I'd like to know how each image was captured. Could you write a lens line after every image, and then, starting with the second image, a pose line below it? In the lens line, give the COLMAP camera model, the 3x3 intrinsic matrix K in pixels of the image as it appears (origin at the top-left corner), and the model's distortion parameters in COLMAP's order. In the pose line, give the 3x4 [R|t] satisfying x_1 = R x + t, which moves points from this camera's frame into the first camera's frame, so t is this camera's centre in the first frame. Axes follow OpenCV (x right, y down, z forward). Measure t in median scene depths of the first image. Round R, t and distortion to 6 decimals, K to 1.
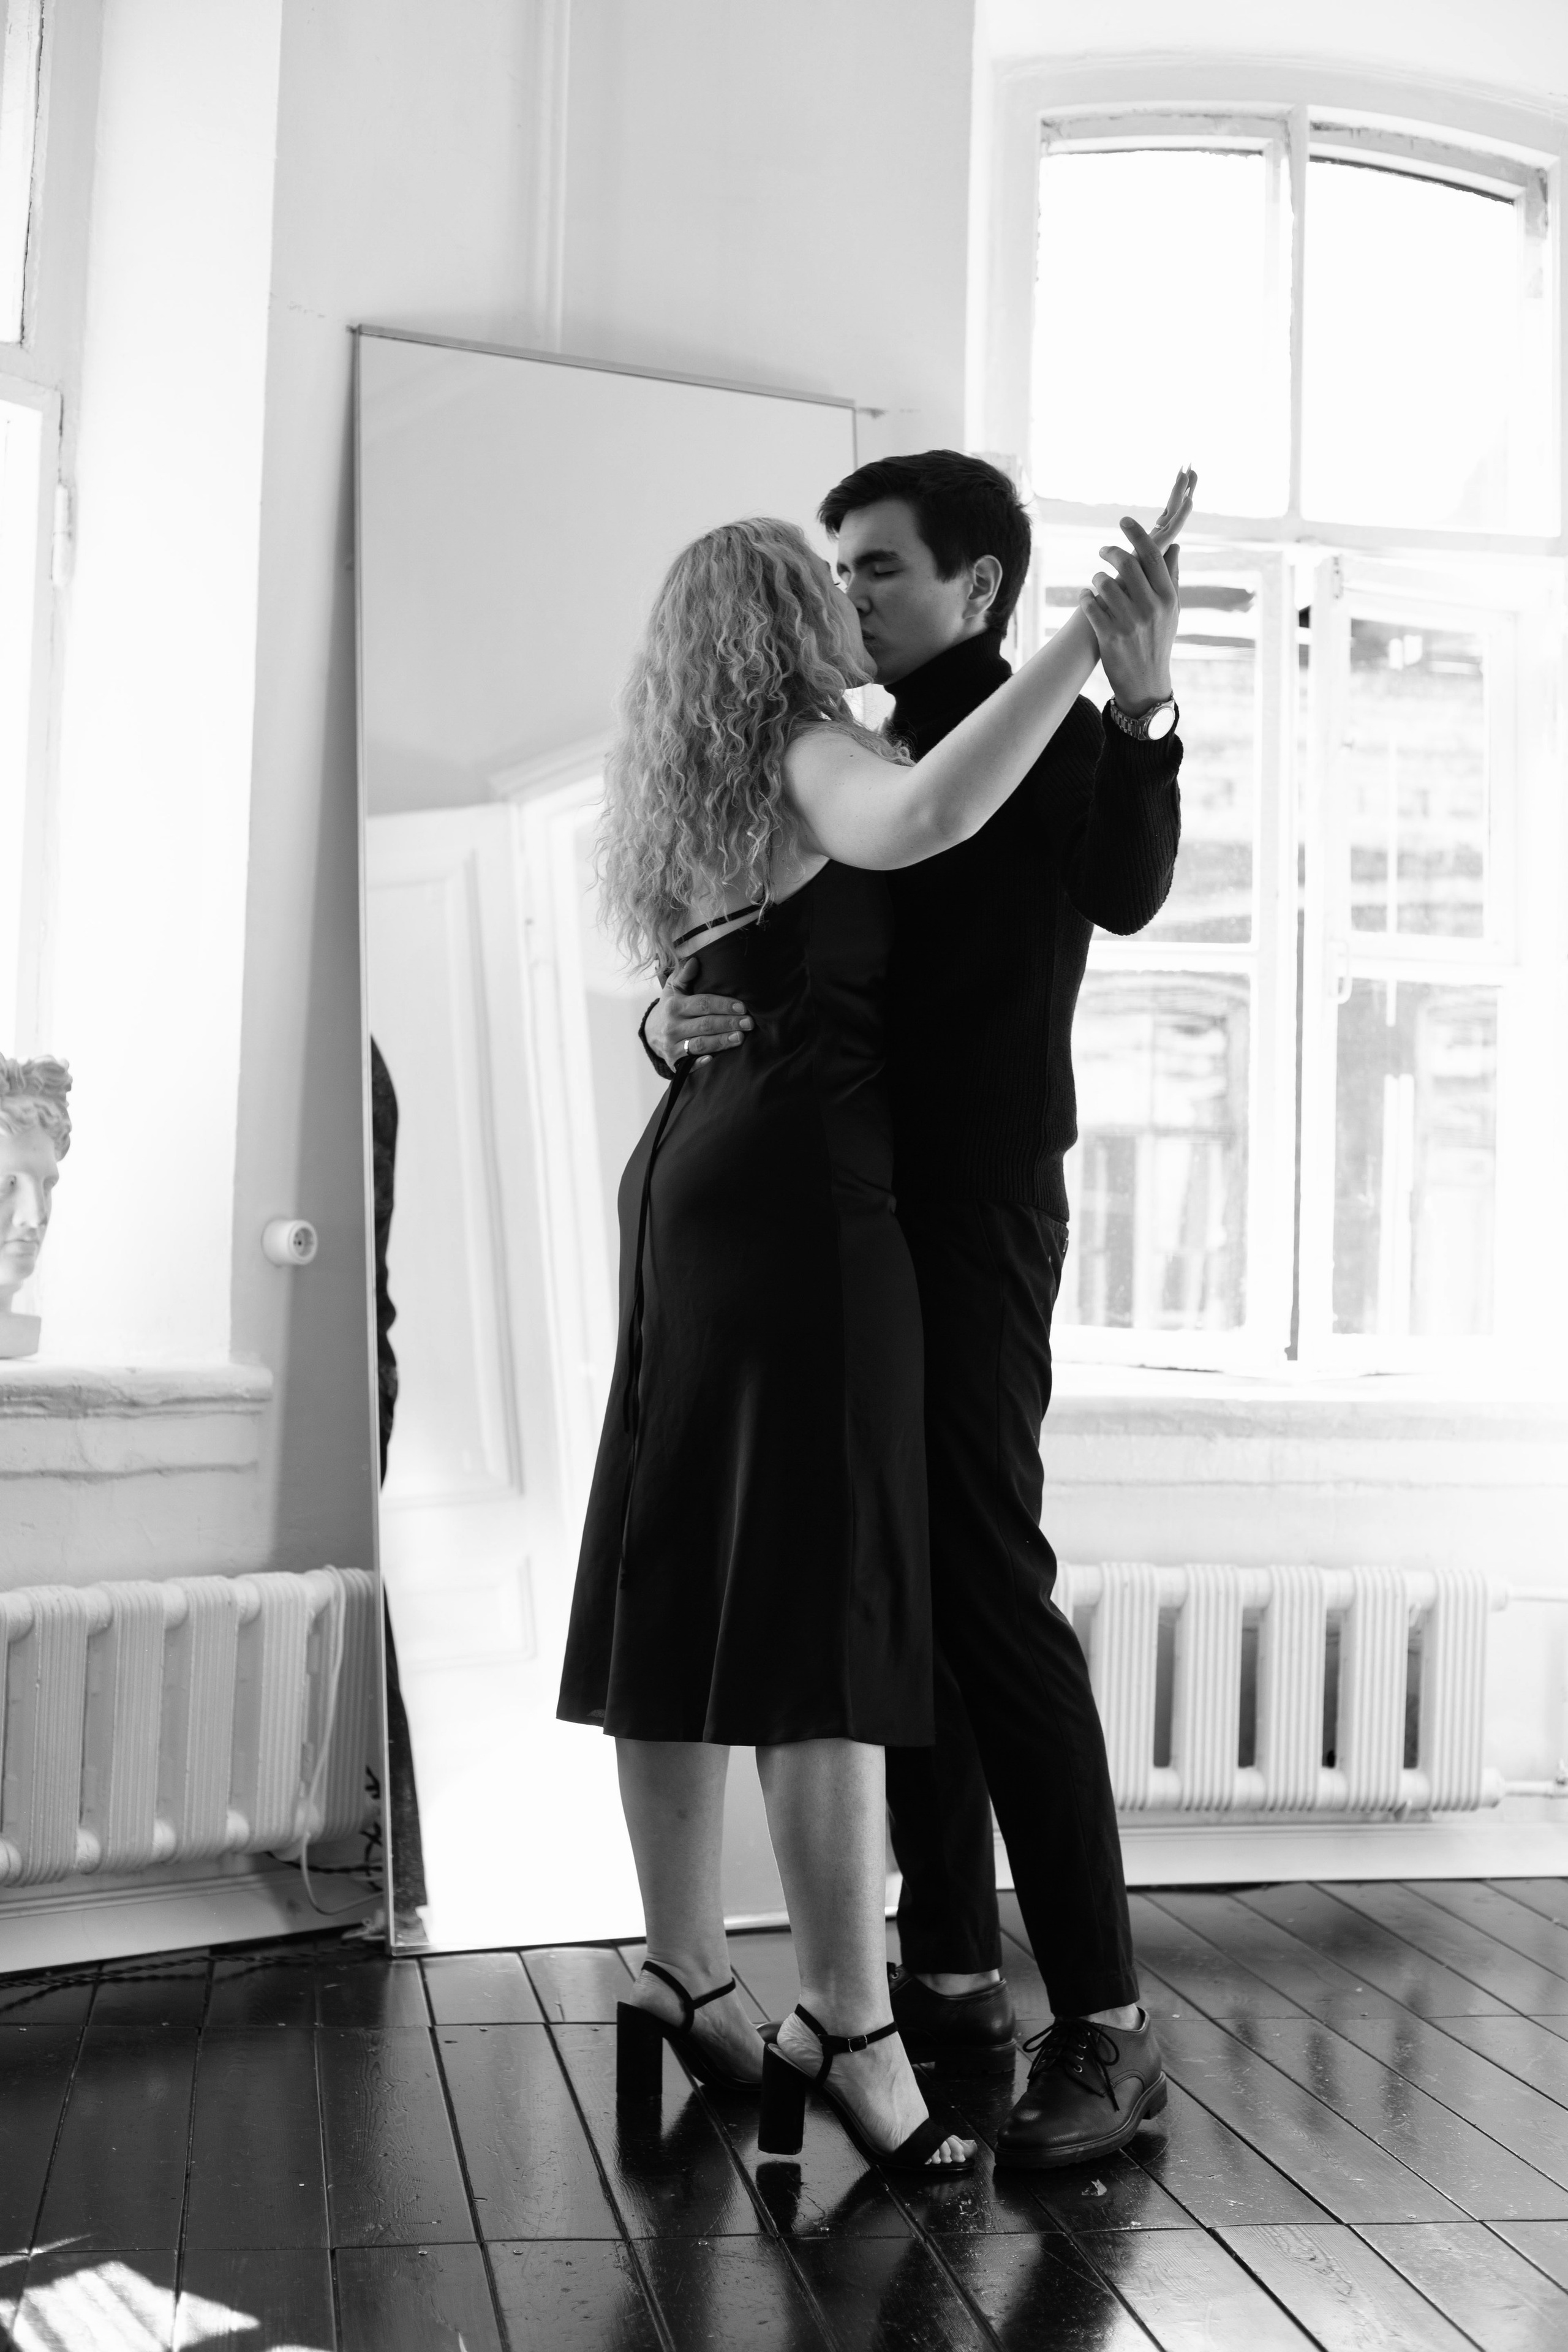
lens RADIAL K [[3400.2, 0, 784.0], [0, 3400.2, 1176.0], [0, 0, 1]] dist [-0.094789, -0.139035]
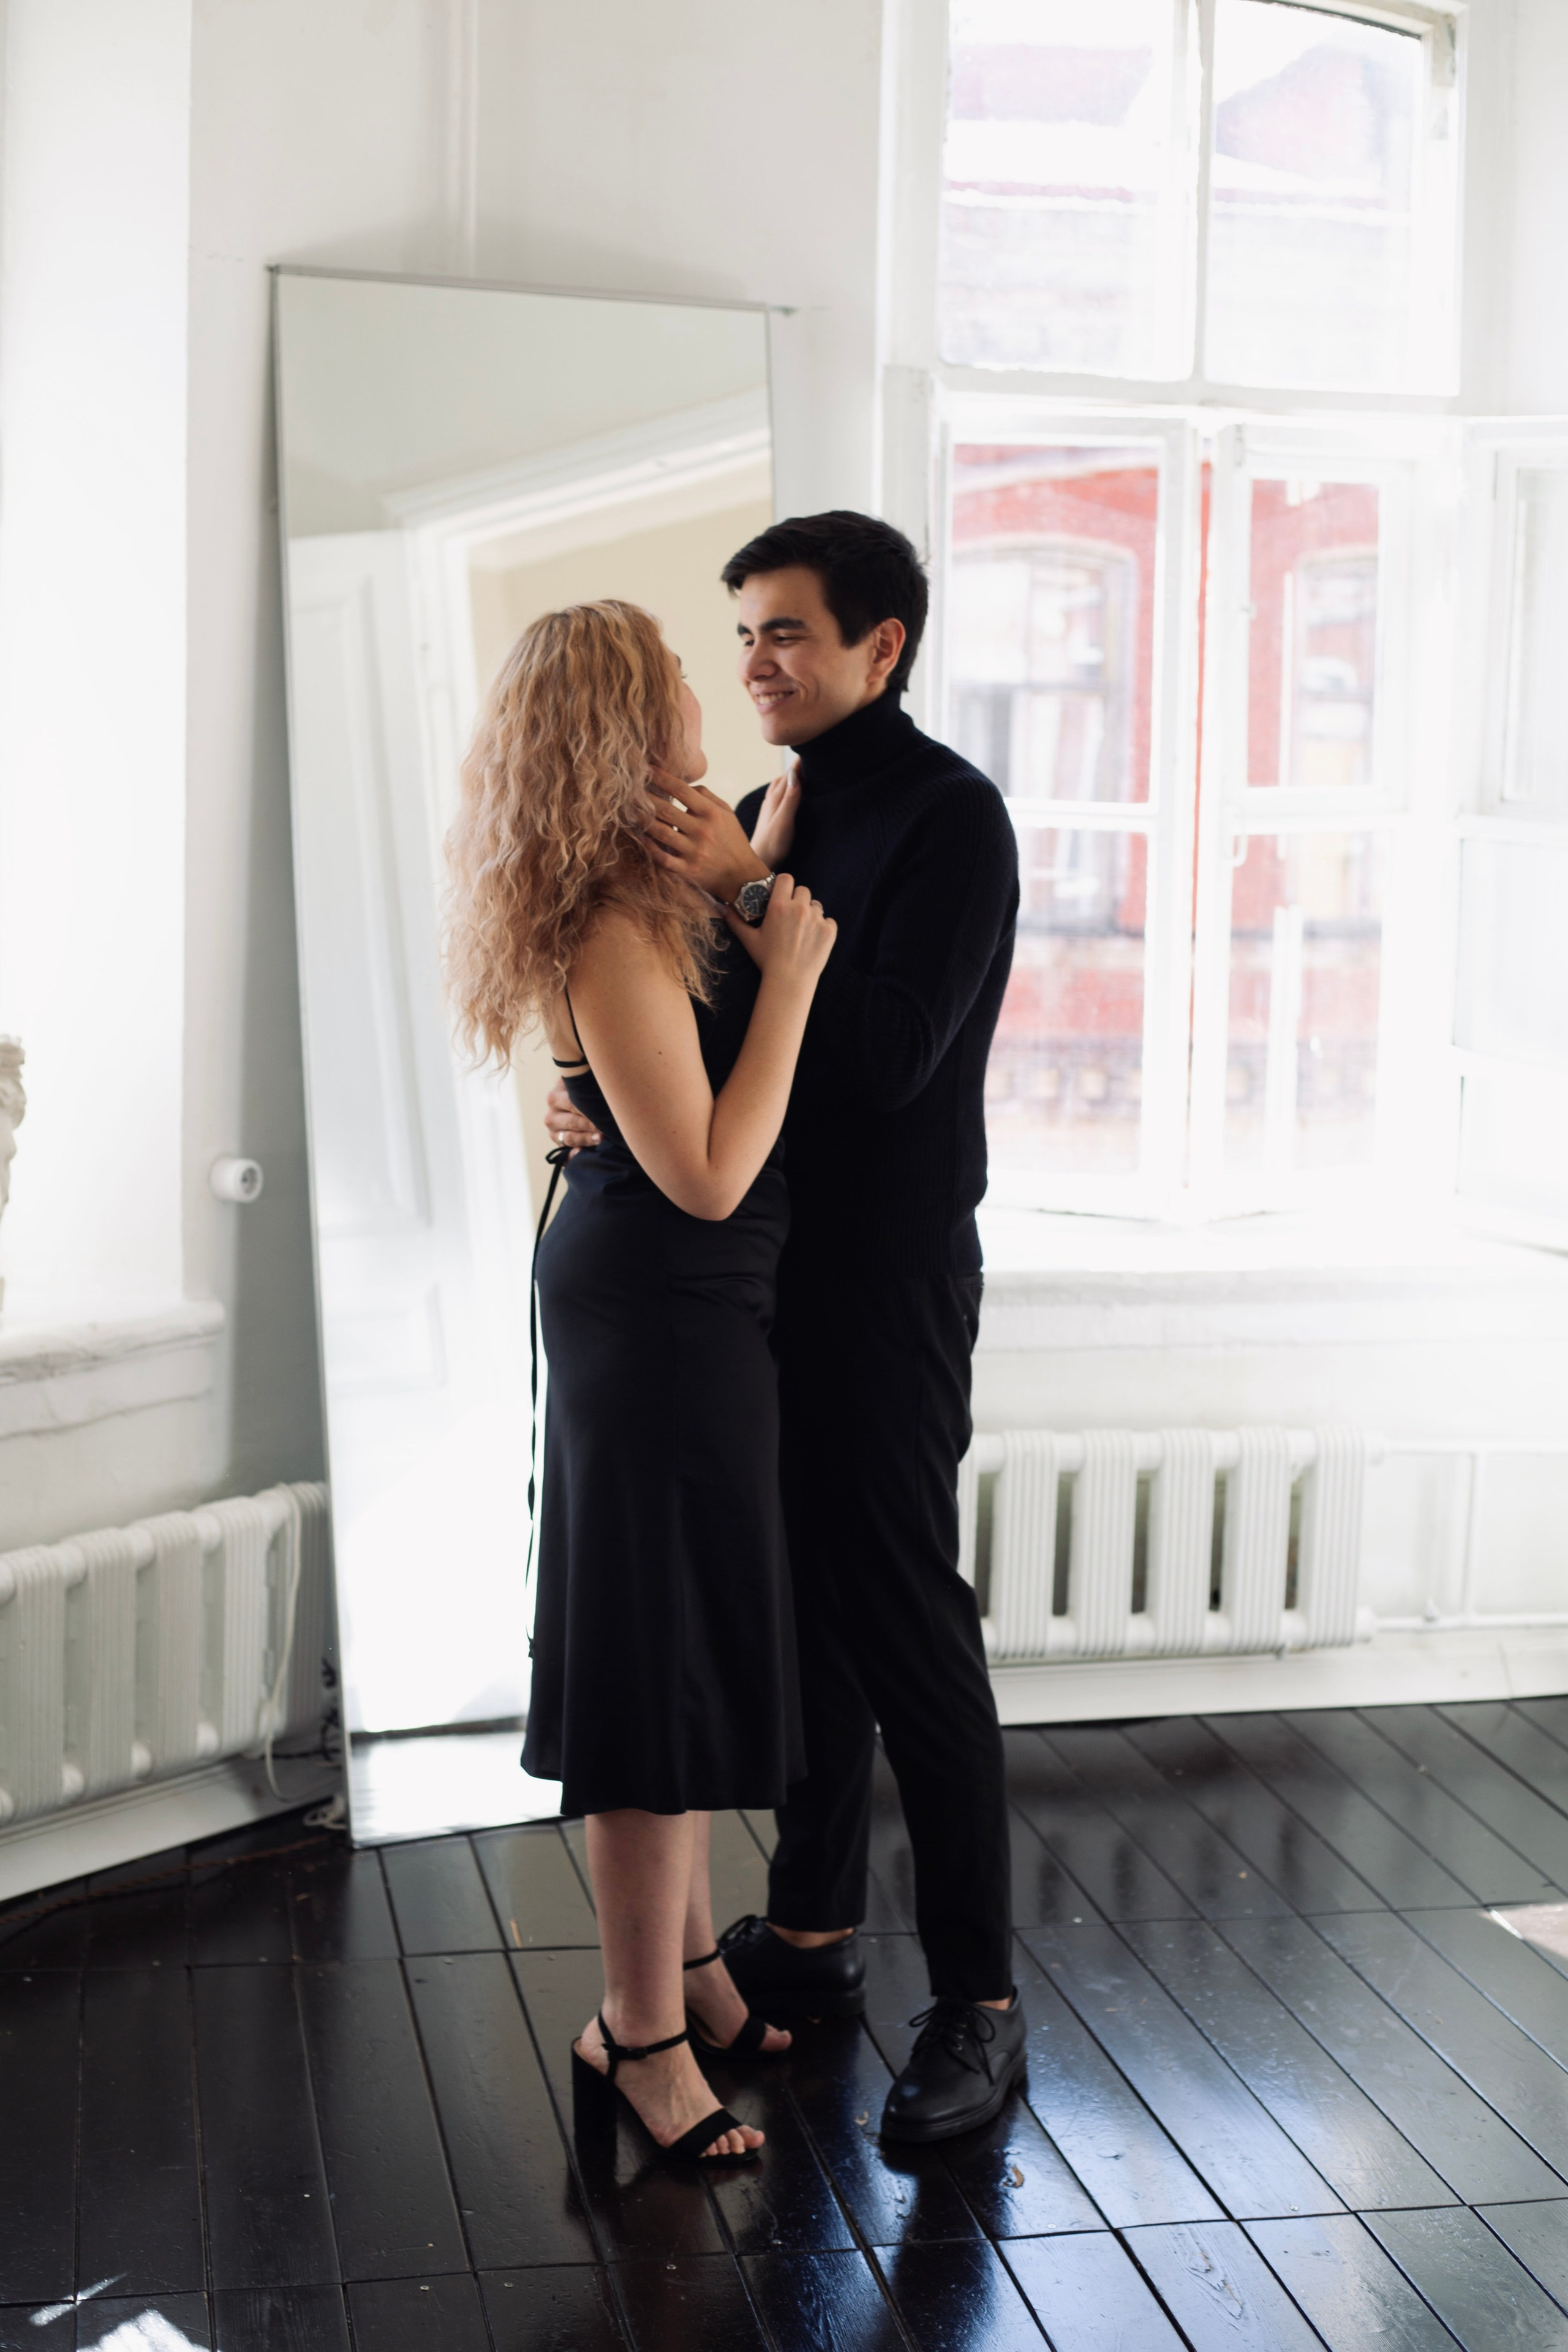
lens RADIAL K [[3400.2, 0, 784.0], [0, 3400.2, 1176.0], [0, 0, 1]] dist [-0.094789, -0.139035]
pose [[0.999190, -0.010107, 0.038960, -0.017162], [0.003557, 0.986343, 0.164667, -0.149084], [-0.040093, -0.164395, 0.985579, -0.035306]]
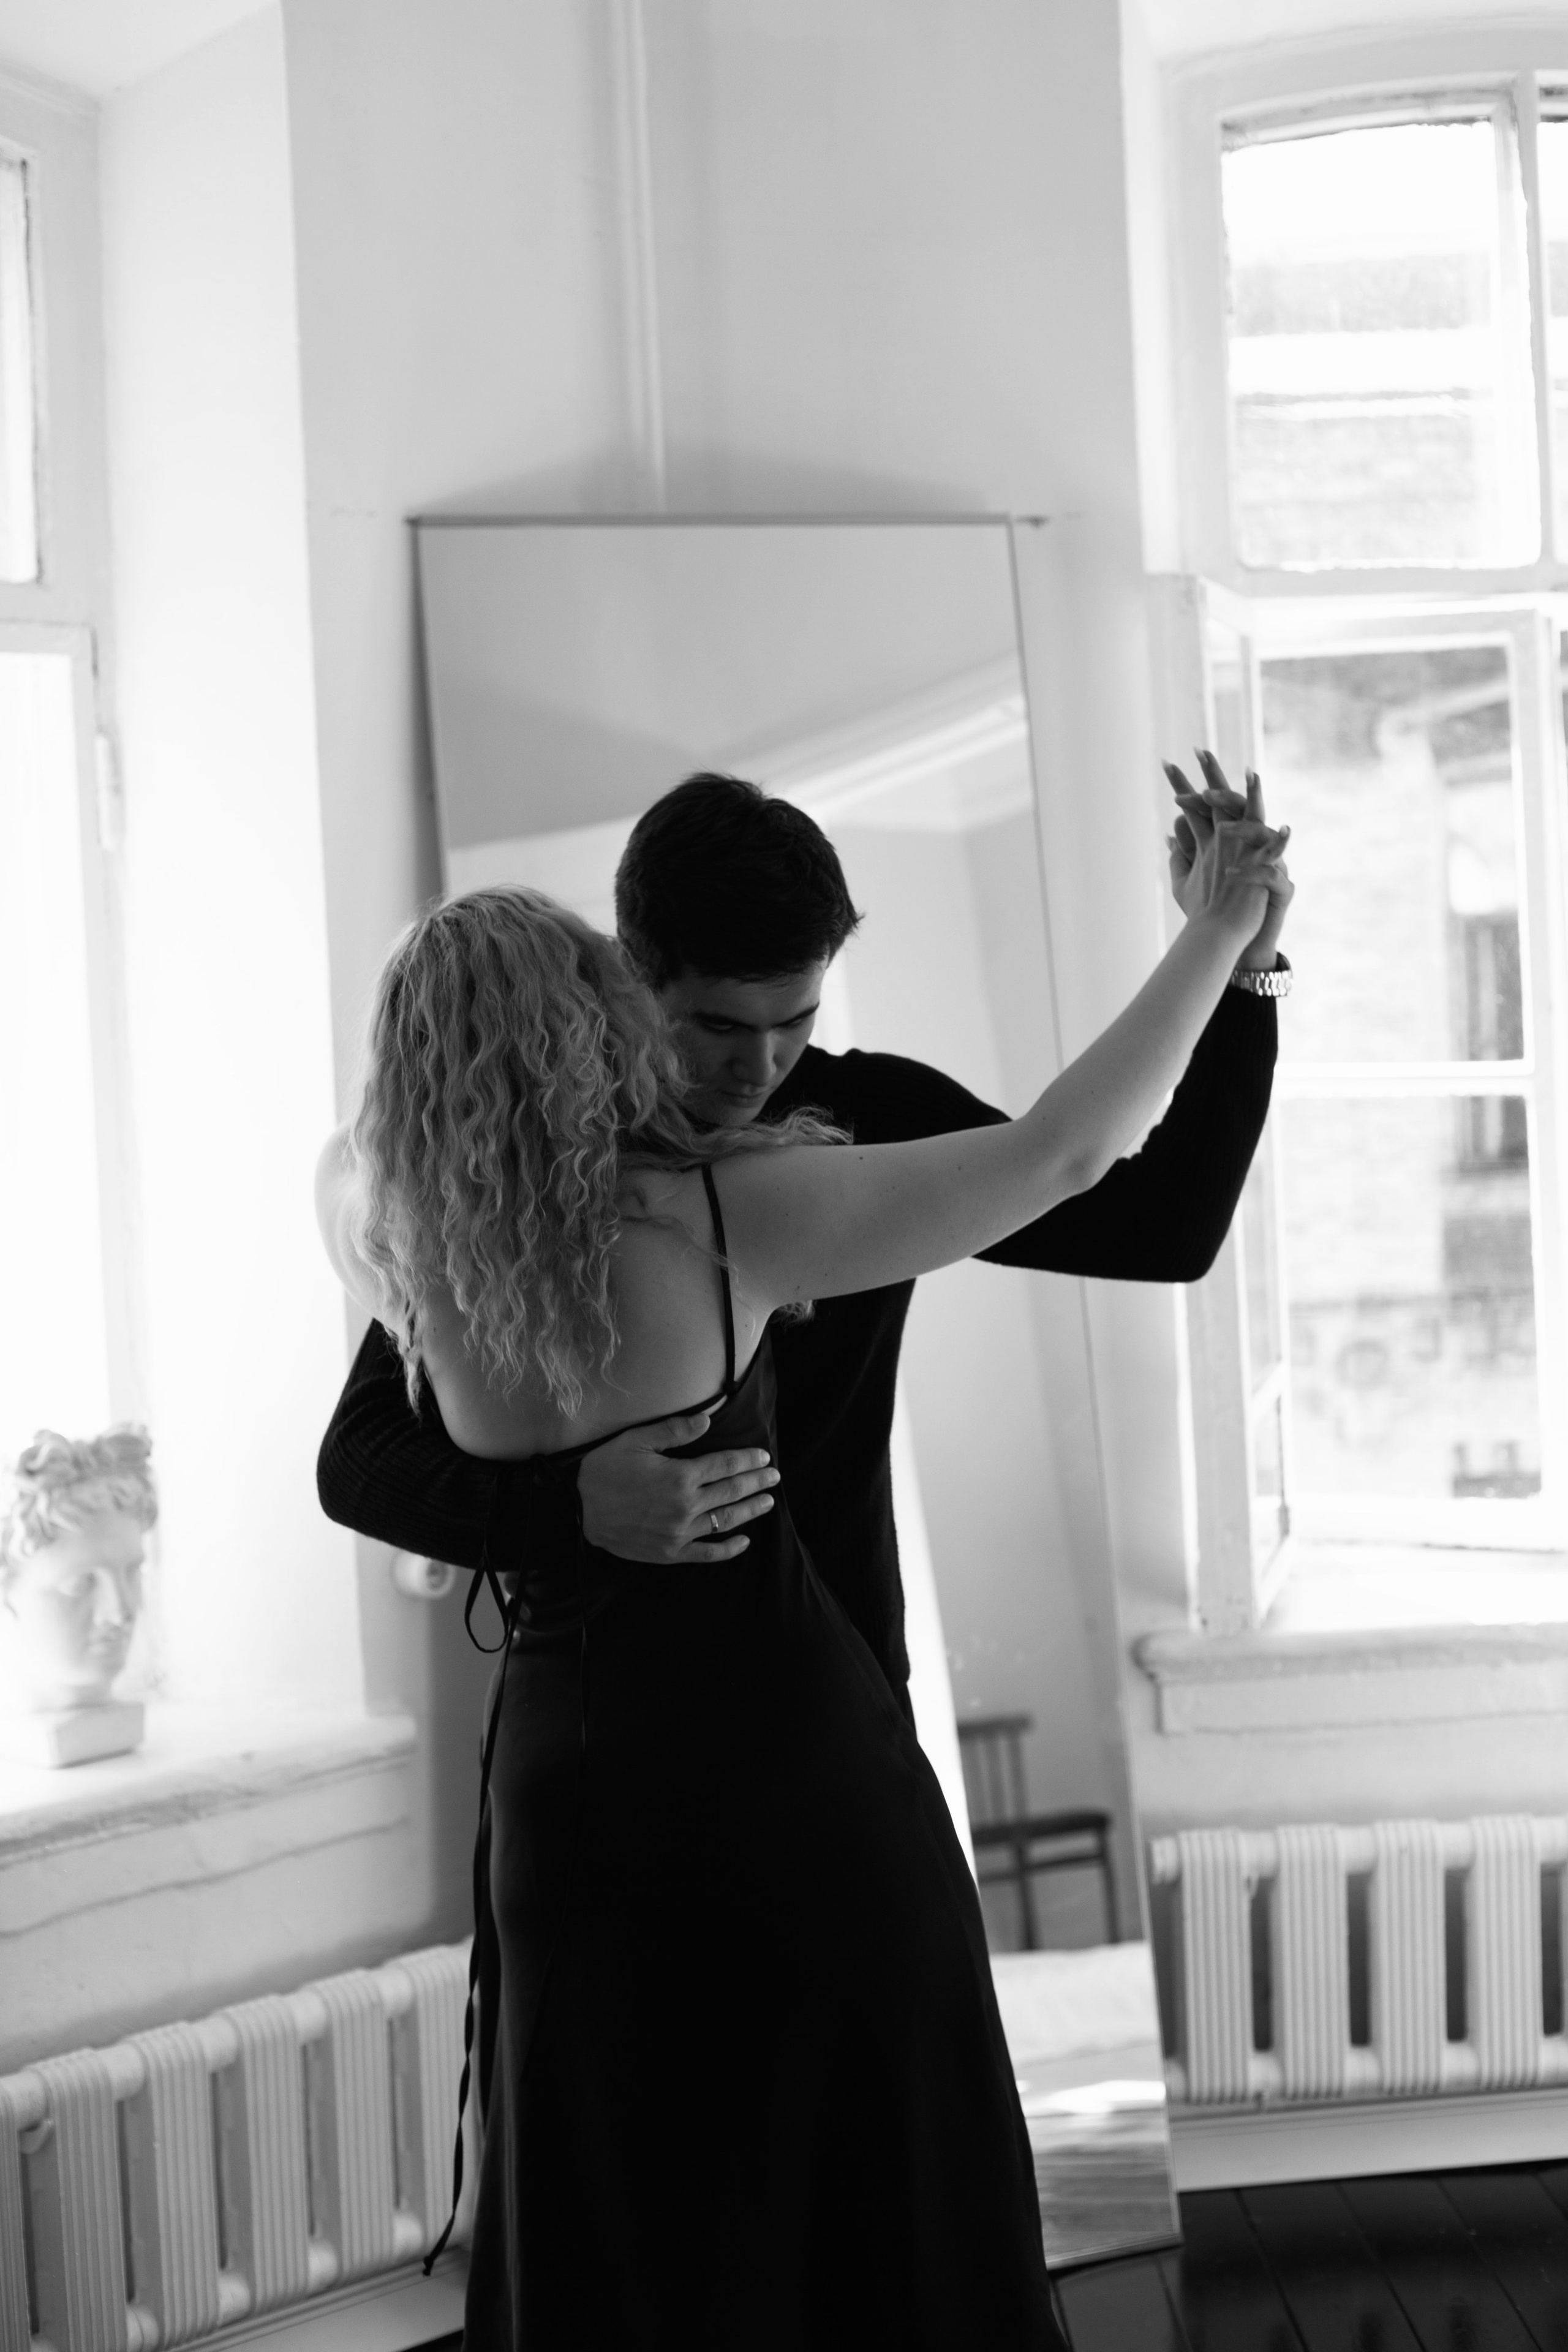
lens RADIAL K [[3400.2, 0, 784.0], [0, 3400.2, 1176.0], [0, 0, 1]] dist [-0.094789, -0.139035]
pose [[0.989446, -0.064922, -0.129541, 0.069819], [0.076277, 0.993482, 0.084712, -0.149463], [0.123197, -0.093699, 0.987949, 0.131425]]
